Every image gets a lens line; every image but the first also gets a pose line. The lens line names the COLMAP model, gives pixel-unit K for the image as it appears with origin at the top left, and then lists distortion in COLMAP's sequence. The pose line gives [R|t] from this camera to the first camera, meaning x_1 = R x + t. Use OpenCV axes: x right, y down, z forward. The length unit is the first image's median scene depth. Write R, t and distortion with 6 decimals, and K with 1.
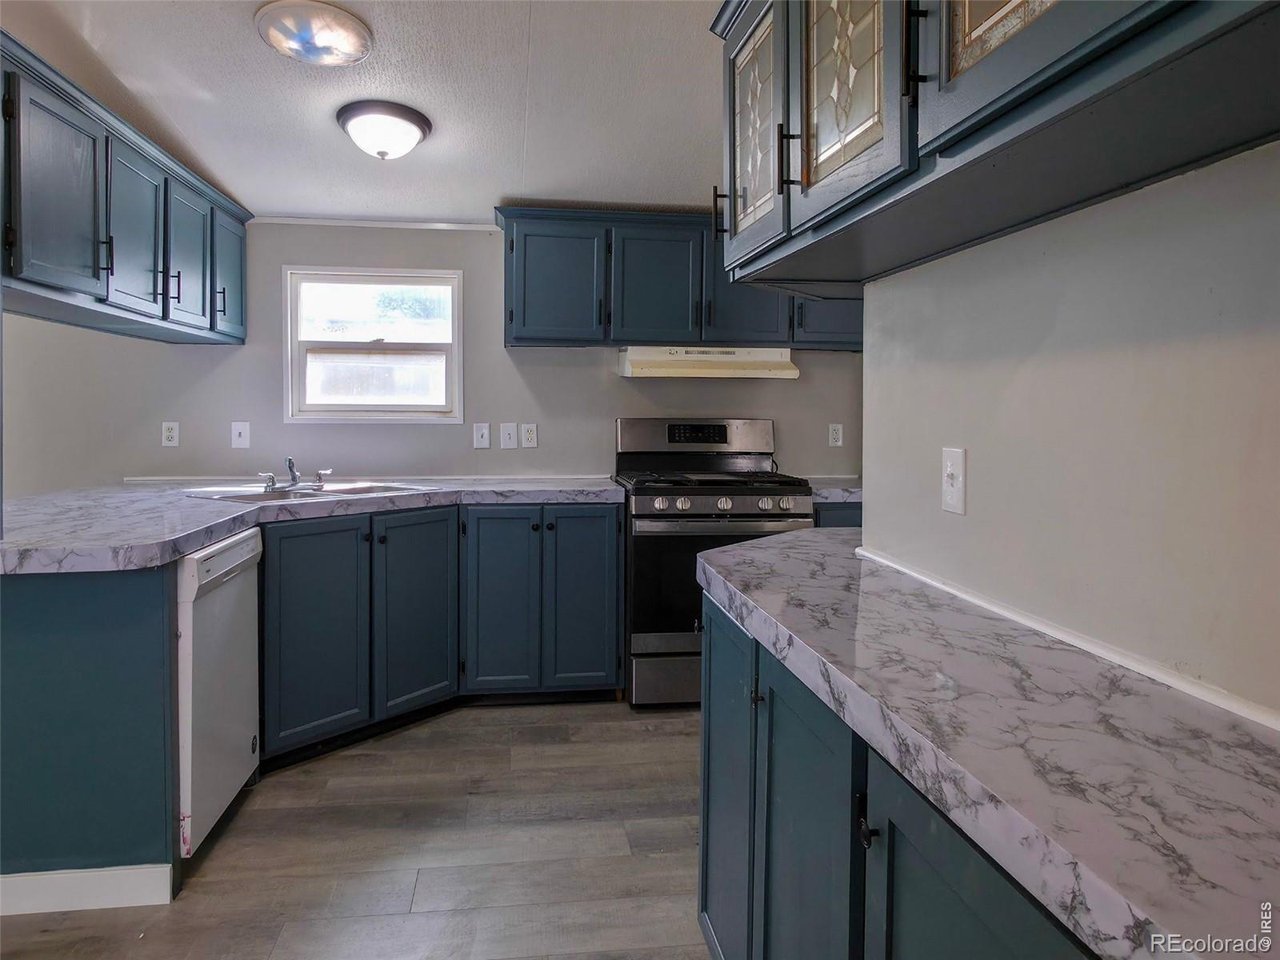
lens RADIAL K [[805.1, 0, 617.1], [0, 805.1, 423.7], [0, 0, 1]] dist [-0.000194, -0.000163]
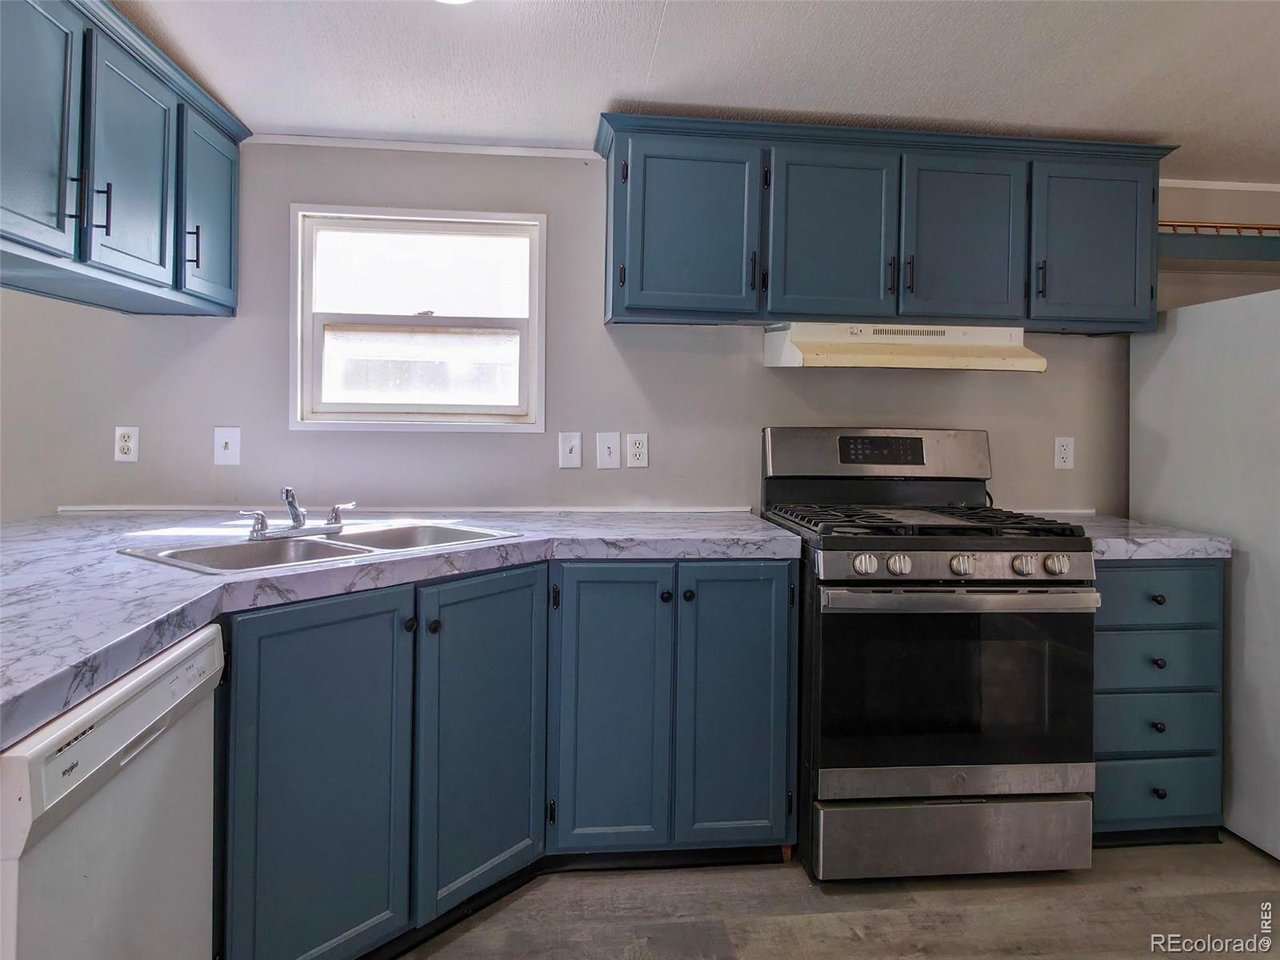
lens RADIAL K [[830.0, 0, 642.0], [0, 830.0, 406.9], [0, 0, 1]] dist [0.000000, 0.000865]
pose [[0.999792, 0.009062, -0.018275, -0.105915], [-0.009446, 0.999735, -0.021004, -0.009128], [0.018080, 0.021172, 0.999612, 0.317150]]
